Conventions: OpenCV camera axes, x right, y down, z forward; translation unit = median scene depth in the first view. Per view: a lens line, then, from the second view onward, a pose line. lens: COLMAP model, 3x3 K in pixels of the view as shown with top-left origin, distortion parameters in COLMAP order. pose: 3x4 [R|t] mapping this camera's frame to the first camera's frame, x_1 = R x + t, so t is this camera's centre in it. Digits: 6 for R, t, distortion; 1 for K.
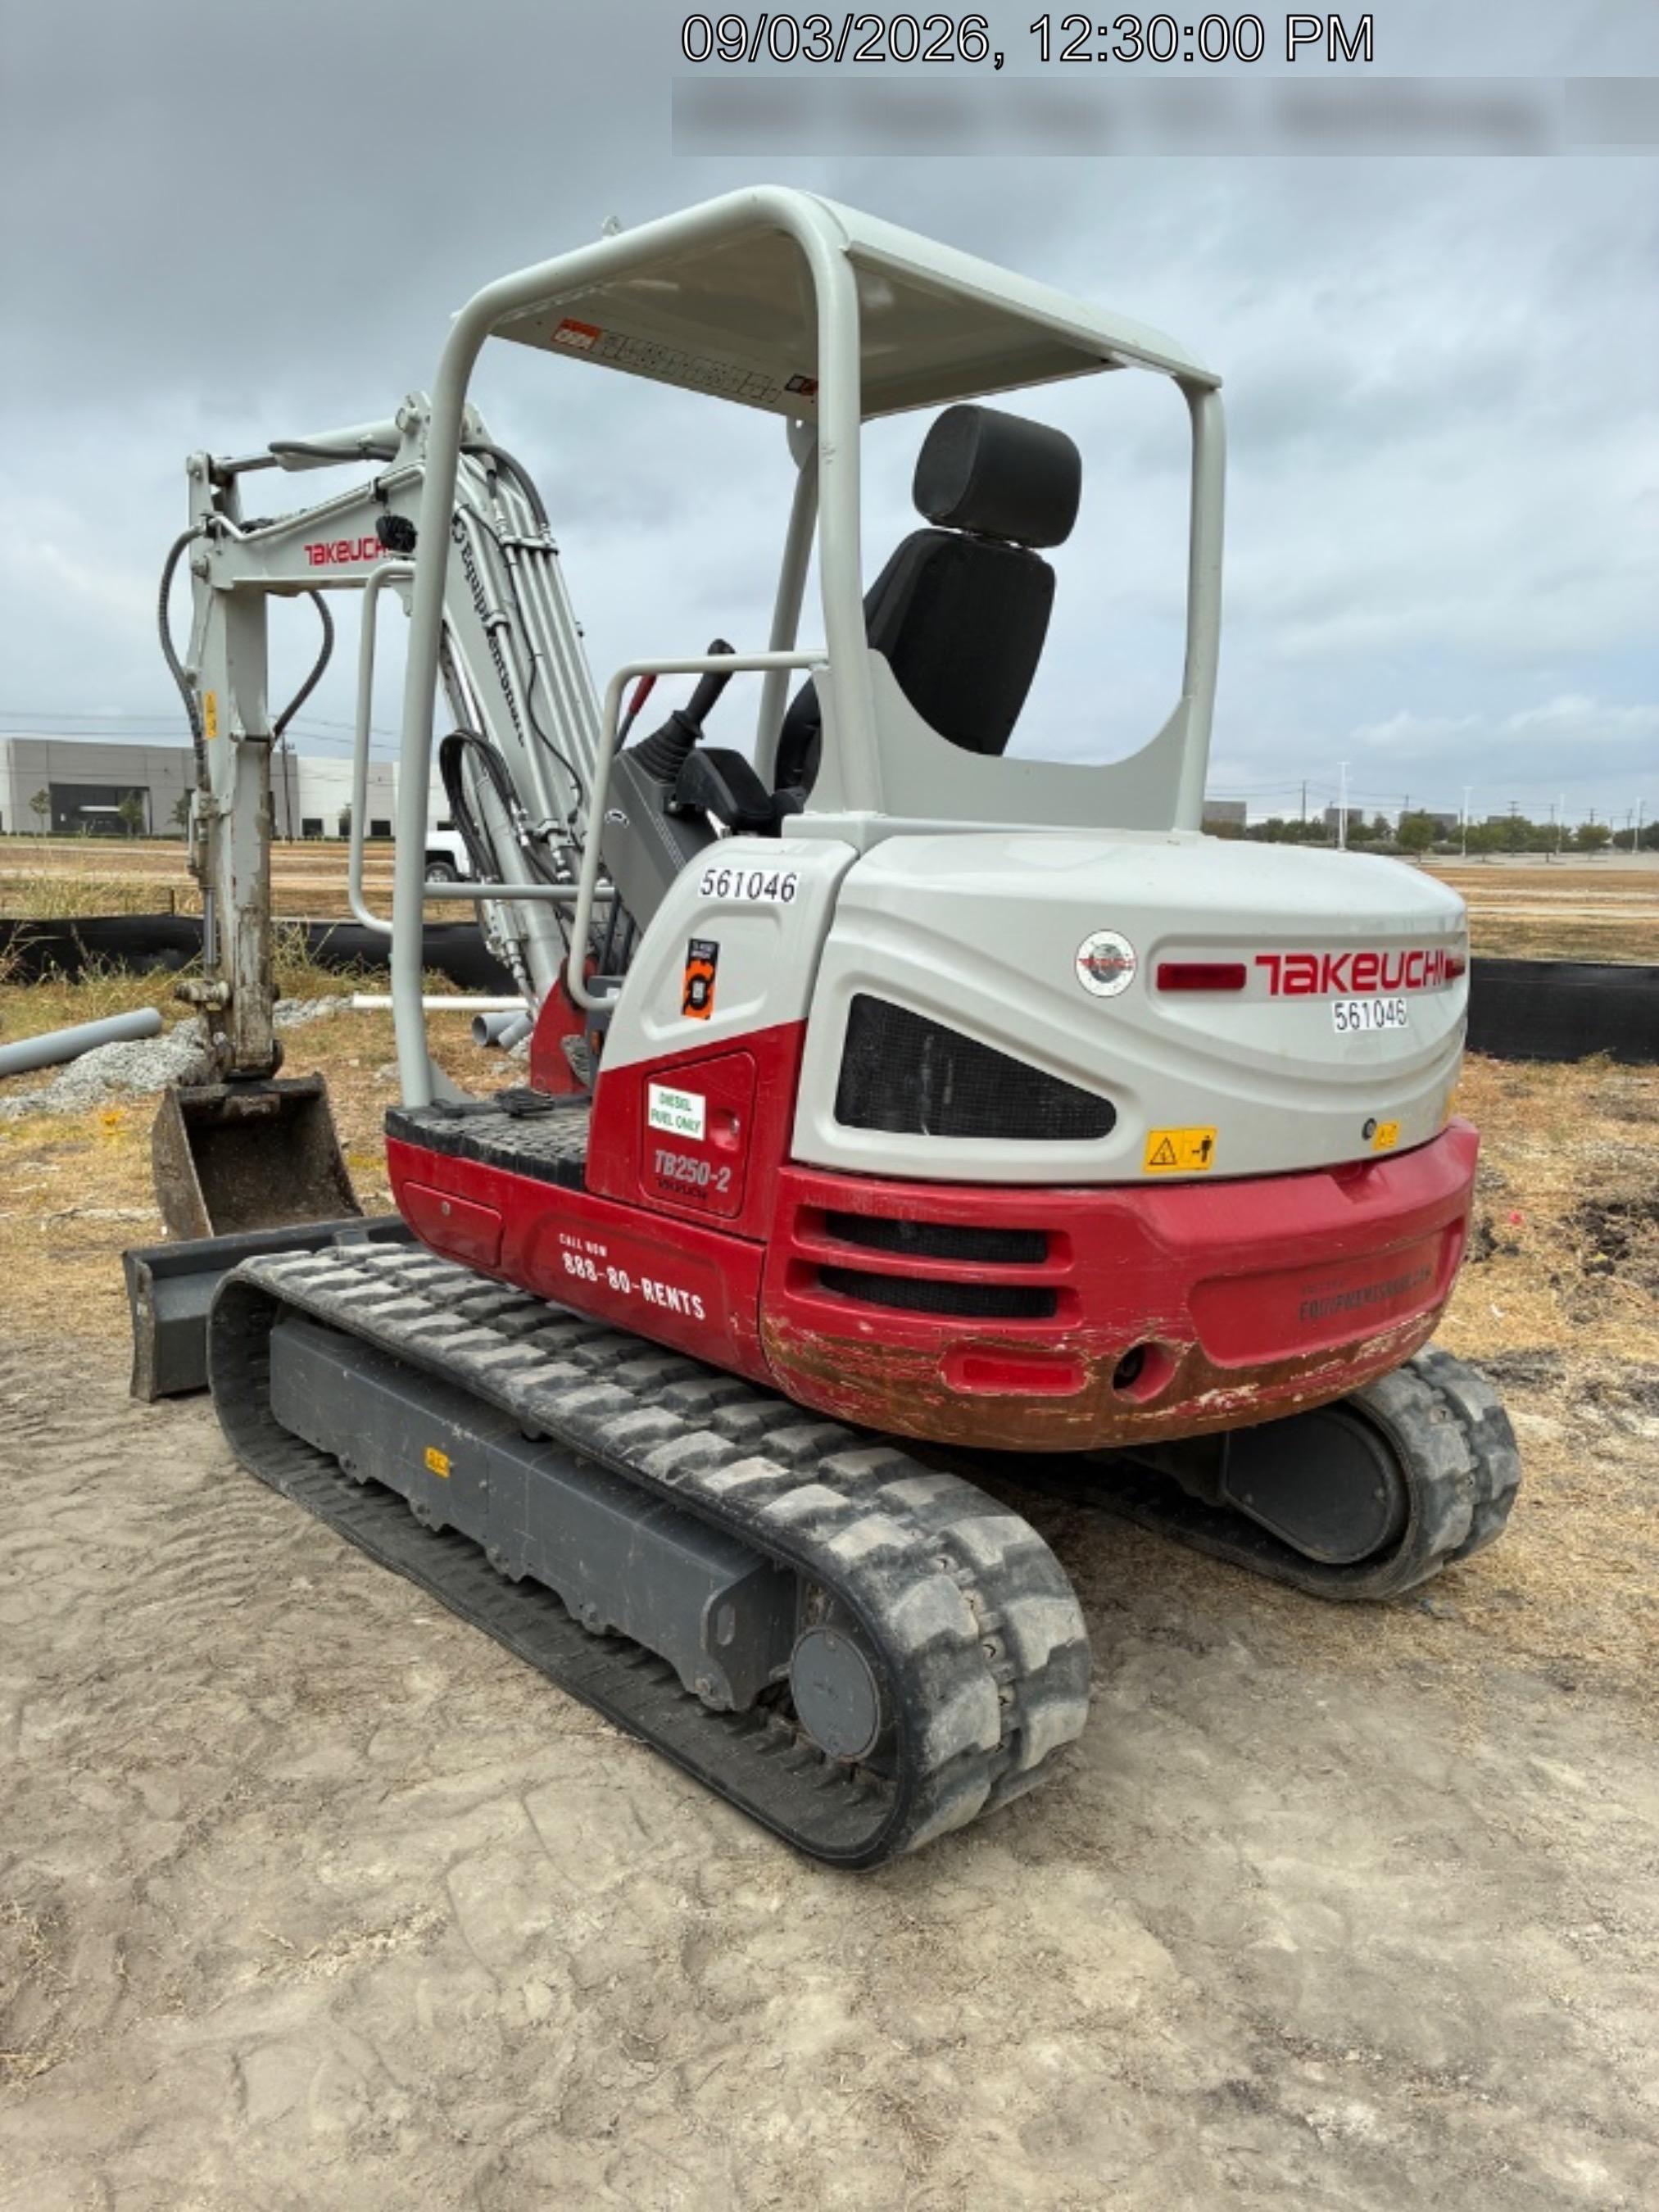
lens RADIAL K [[1681.7, 0, 820.1], [0, 1681.7, 1095.5], [0, 0, 1]] dist [0.043363, -0.044983]
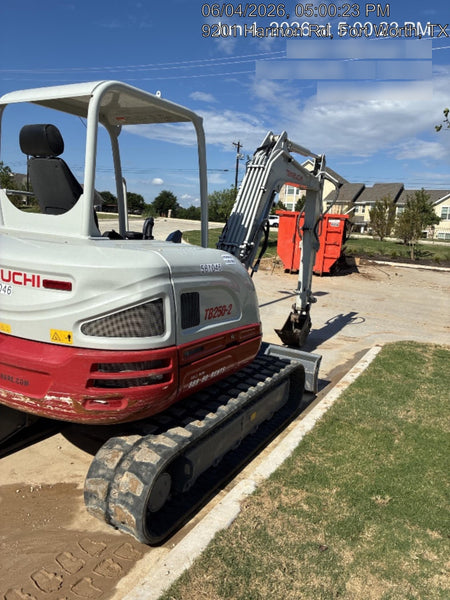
lens RADIAL K [[456.1, 0, 223.6], [0, 456.1, 293.9], [0, 0, 1]] dist [0.043363, -0.044983]
pose [[0.267289, 0.139110, -0.953522, 1.335698], [-0.201450, 0.975727, 0.085879, -0.207095], [0.942324, 0.169133, 0.288825, 1.193361]]
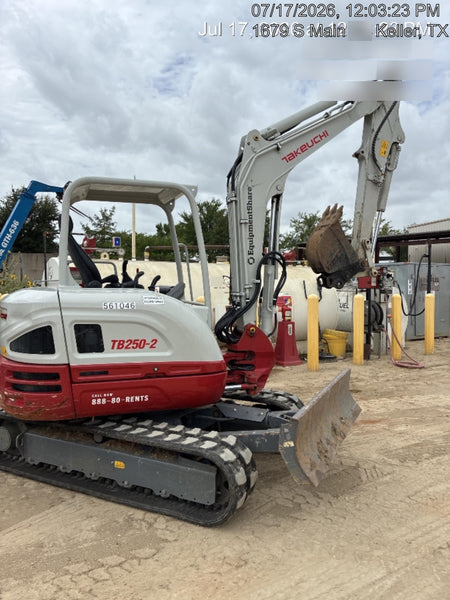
lens RADIAL K [[456.1, 0, 238.6], [0, 456.1, 294.5], [0, 0, 1]] dist [0.043363, -0.044983]
pose [[-0.384423, -0.012481, -0.923073, 1.364910], [-0.160978, 0.985495, 0.053716, -0.319629], [0.909013, 0.169244, -0.380856, 2.216331]]
